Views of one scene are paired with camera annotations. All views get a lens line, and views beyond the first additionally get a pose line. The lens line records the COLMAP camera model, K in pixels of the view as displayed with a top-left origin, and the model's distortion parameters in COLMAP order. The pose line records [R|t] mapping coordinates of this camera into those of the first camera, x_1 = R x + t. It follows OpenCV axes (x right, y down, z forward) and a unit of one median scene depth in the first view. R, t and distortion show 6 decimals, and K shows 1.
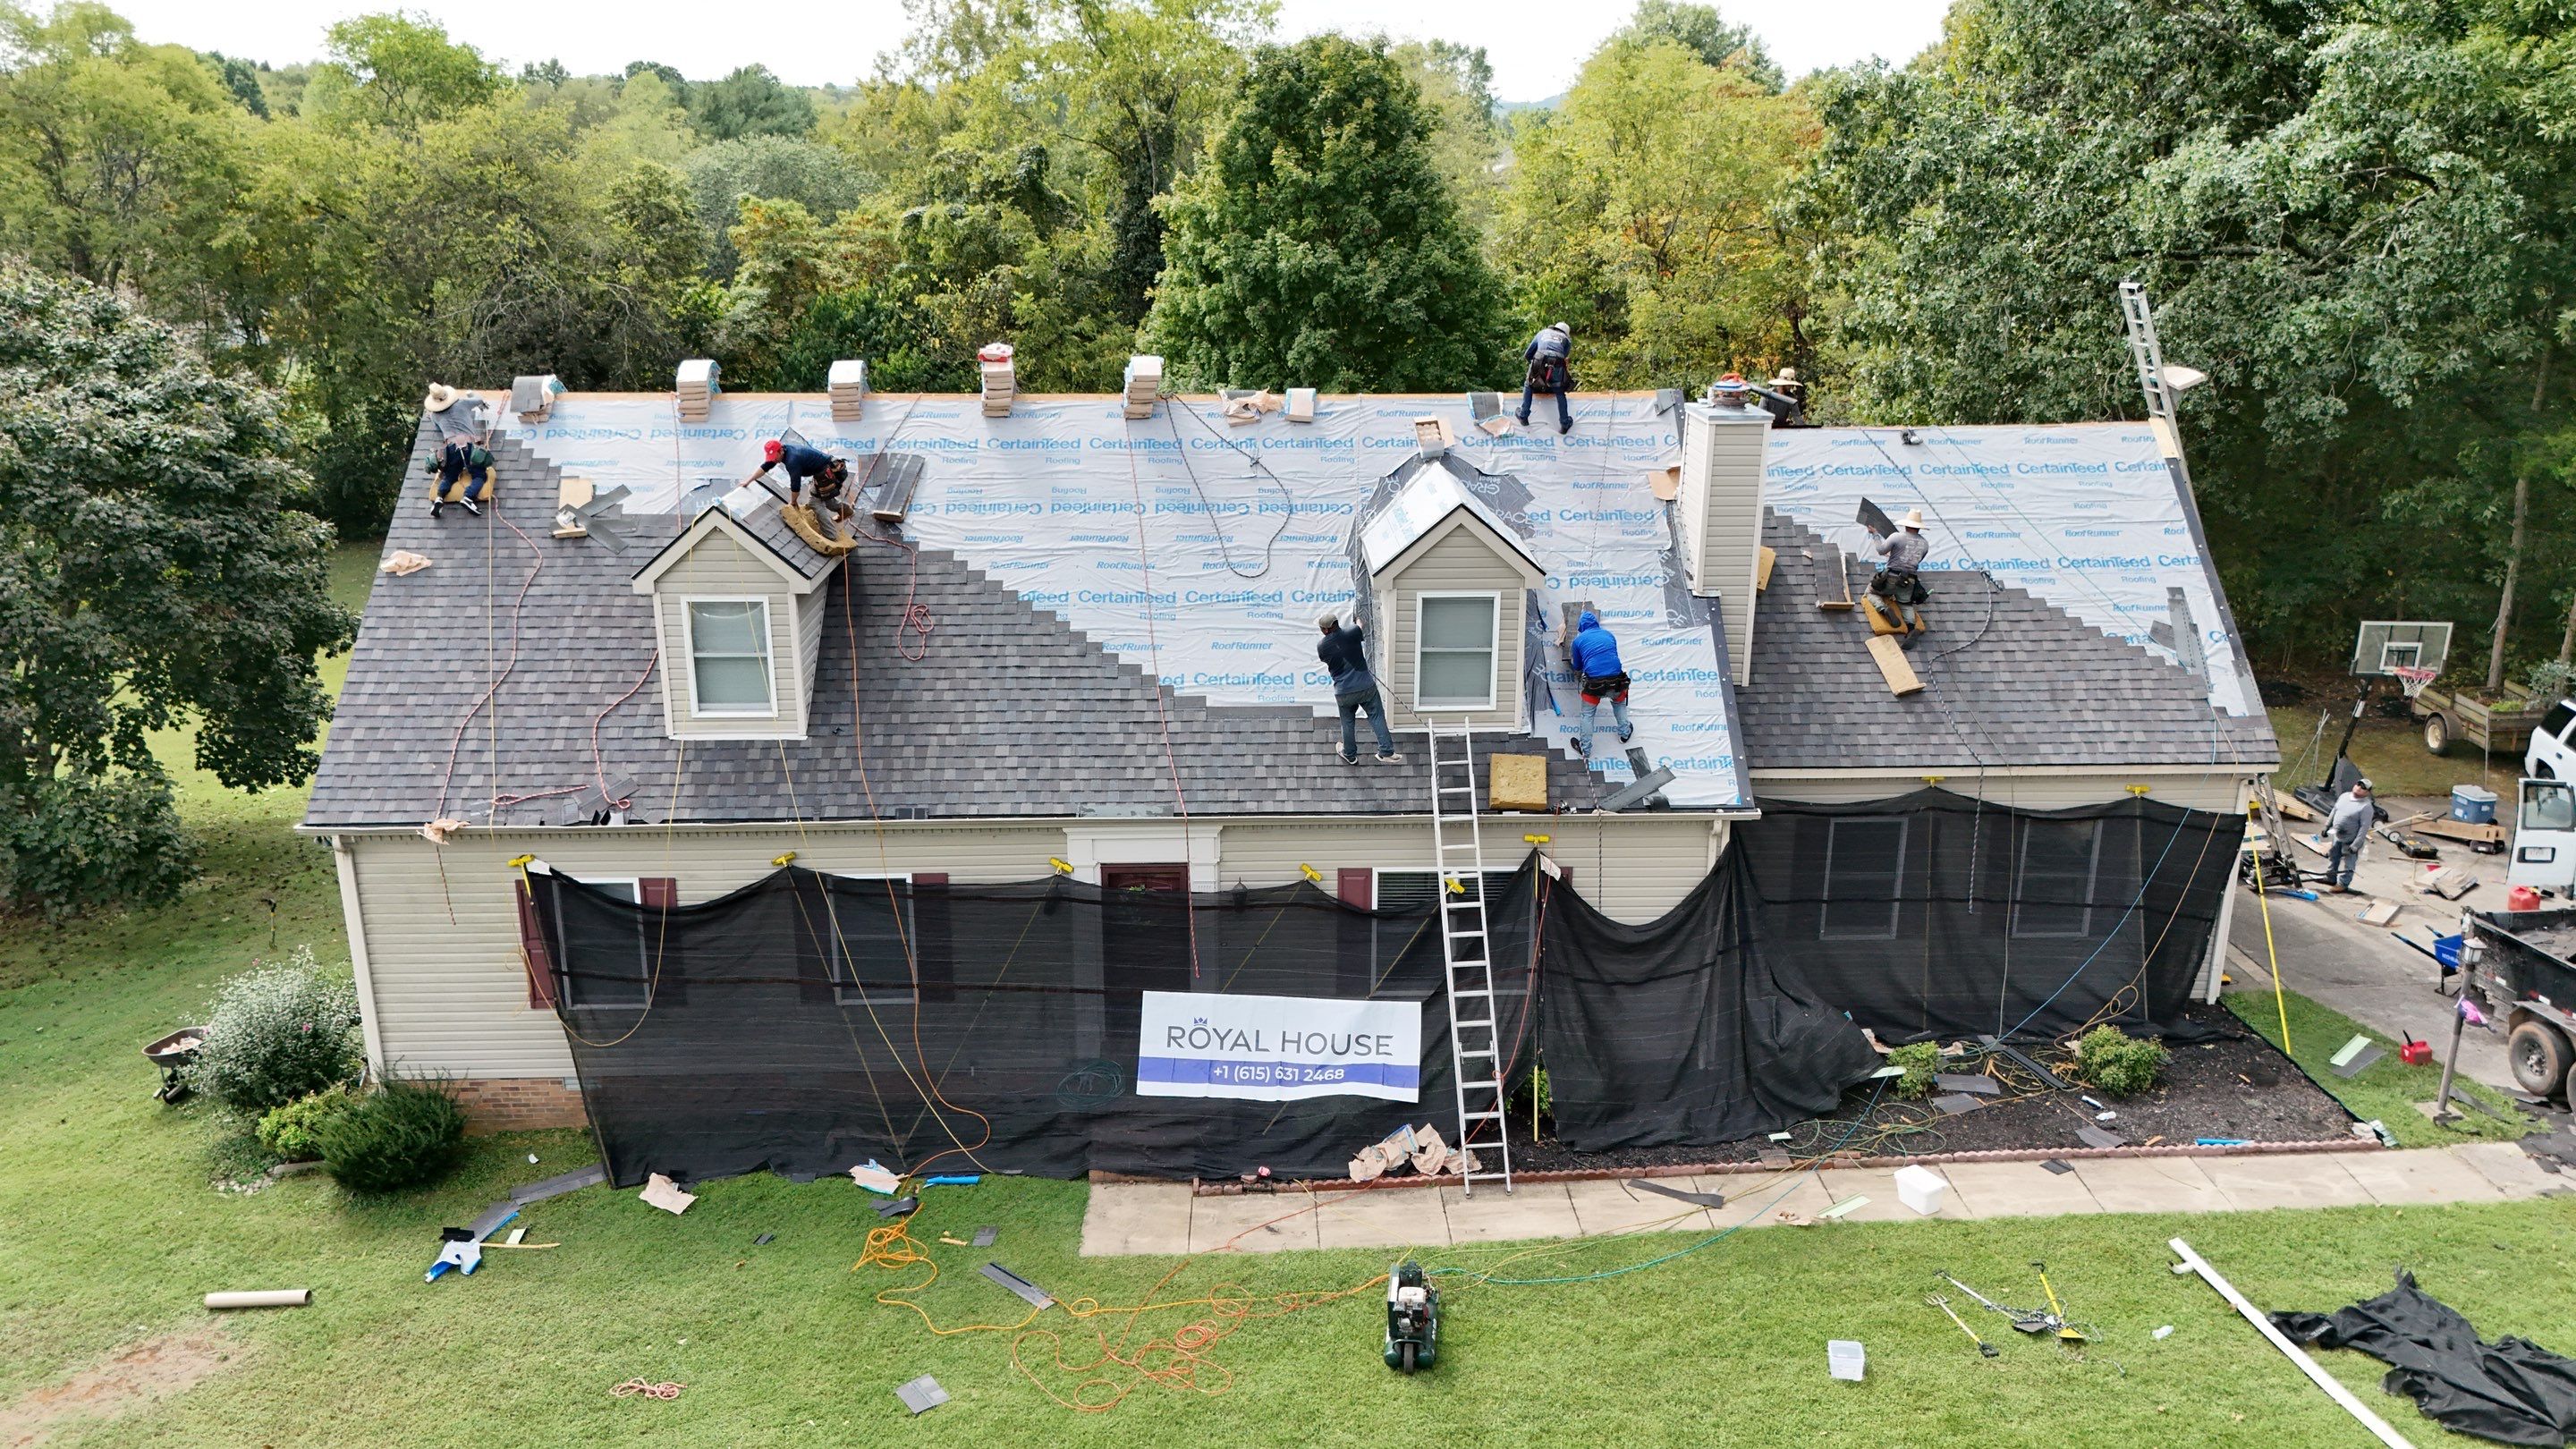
lens RADIAL K [[1896.0, 0, 1290.5], [0, 1896.0, 729.9], [0, 0, 1]] dist [0.078920, -0.074232]
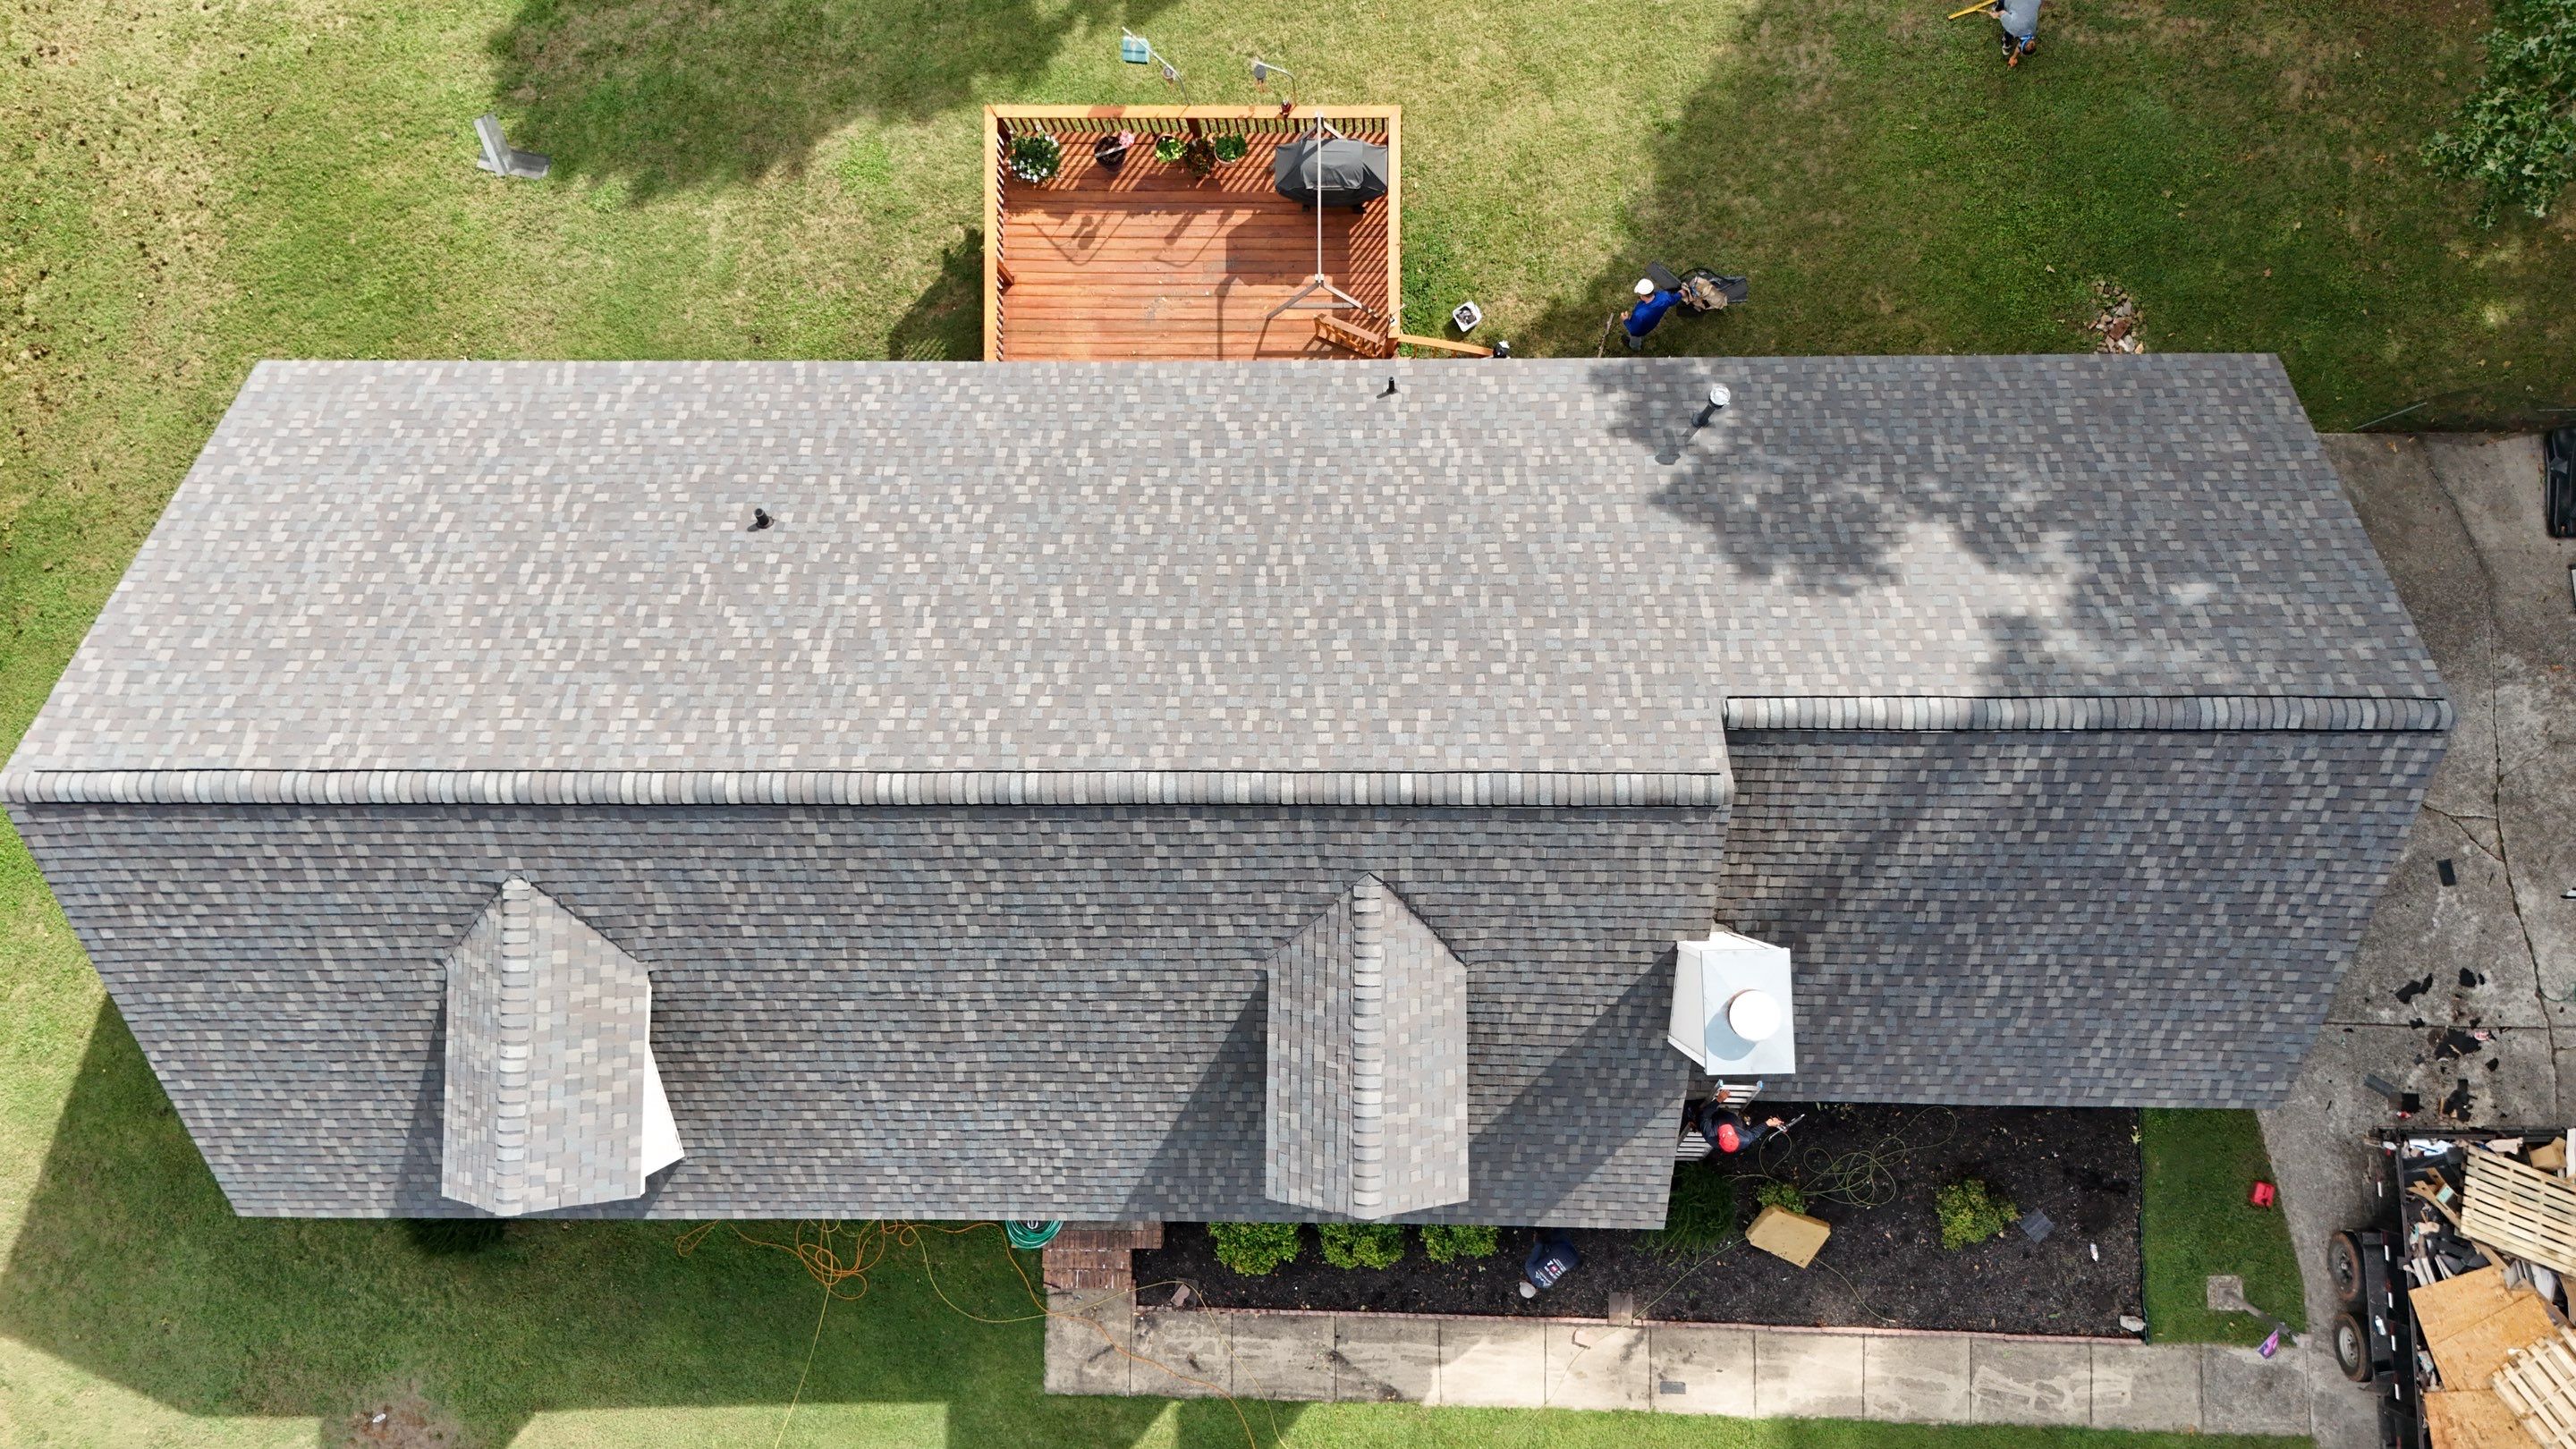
lens RADIAL K [[1905.8, 0, 1293.3], [0, 1905.8, 724.0], [0, 0, 1]] dist [0.070928, -0.070048]
pose [[0.998832, 0.032039, -0.036167, 0.068424], [0.023452, 0.332967, 0.942647, -0.839344], [0.042243, -0.942394, 0.331827, 0.773355]]
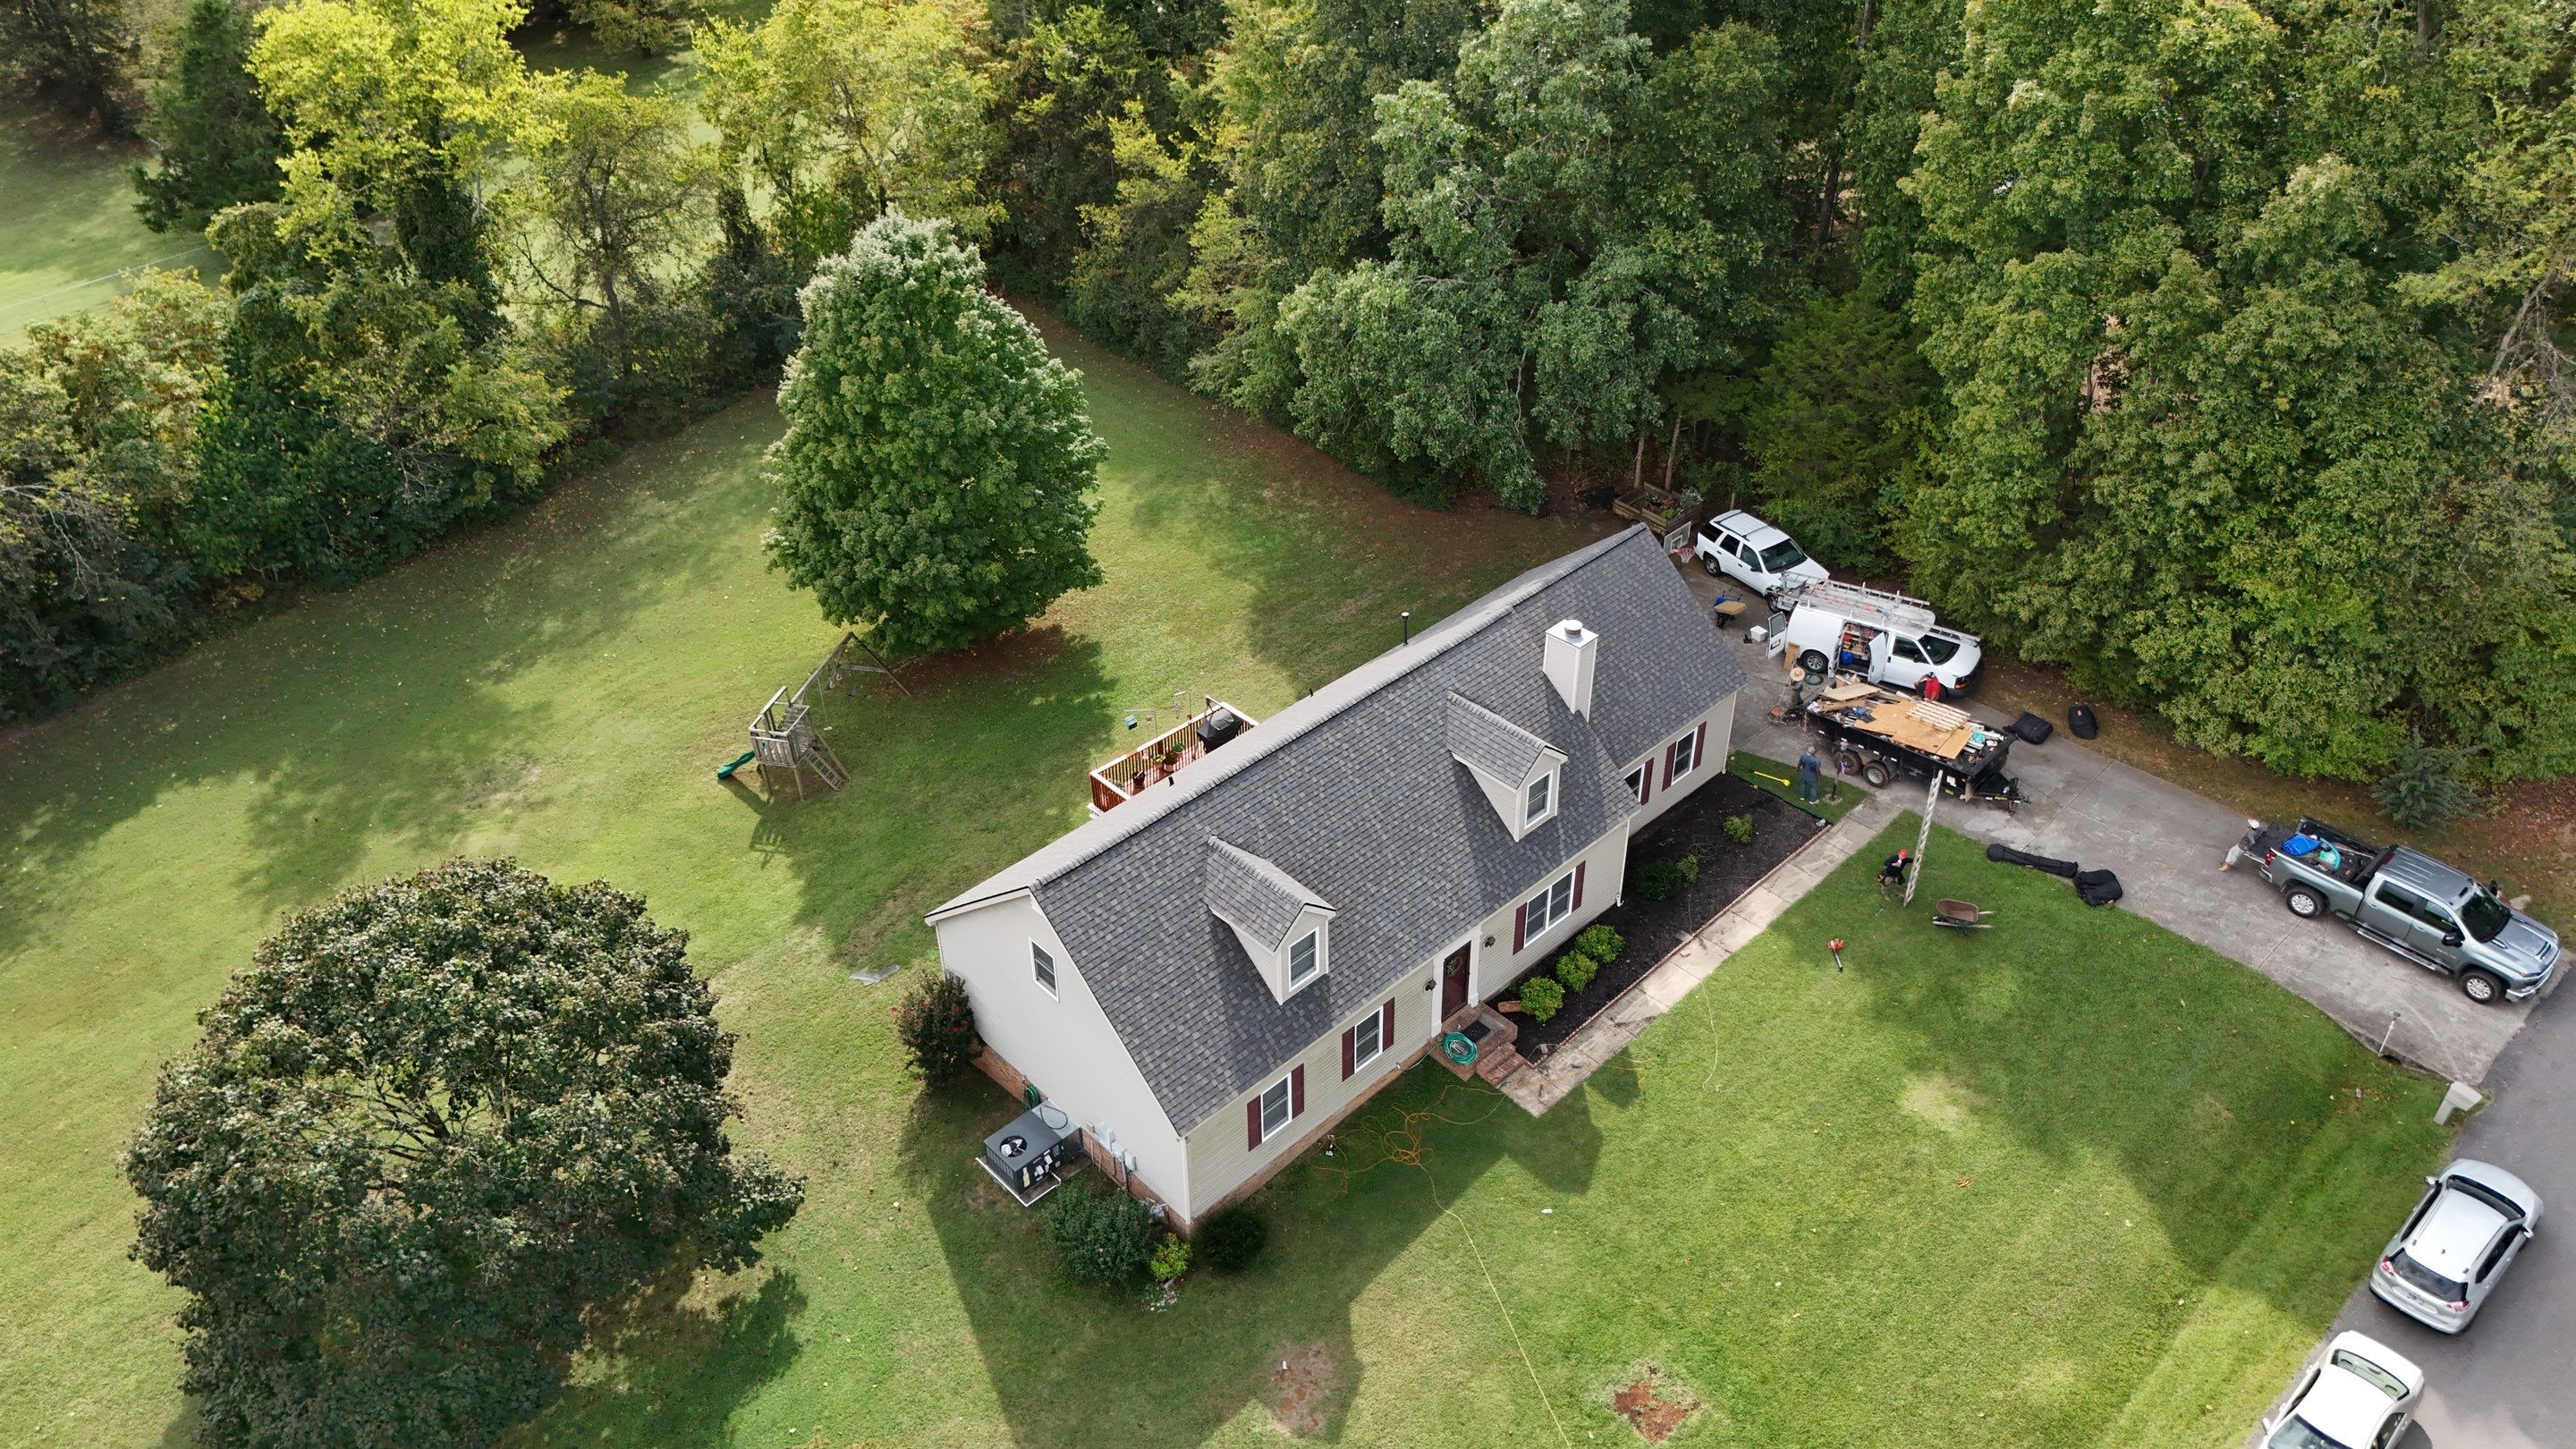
lens RADIAL K [[1876.6, 0, 1286.9], [0, 1876.6, 716.4], [0, 0, 1]] dist [0.116299, -0.142659]
pose [[0.747939, -0.406510, 0.524726, -1.066336], [0.218051, 0.897129, 0.384205, -0.889784], [-0.626930, -0.172945, 0.759637, -0.396831]]
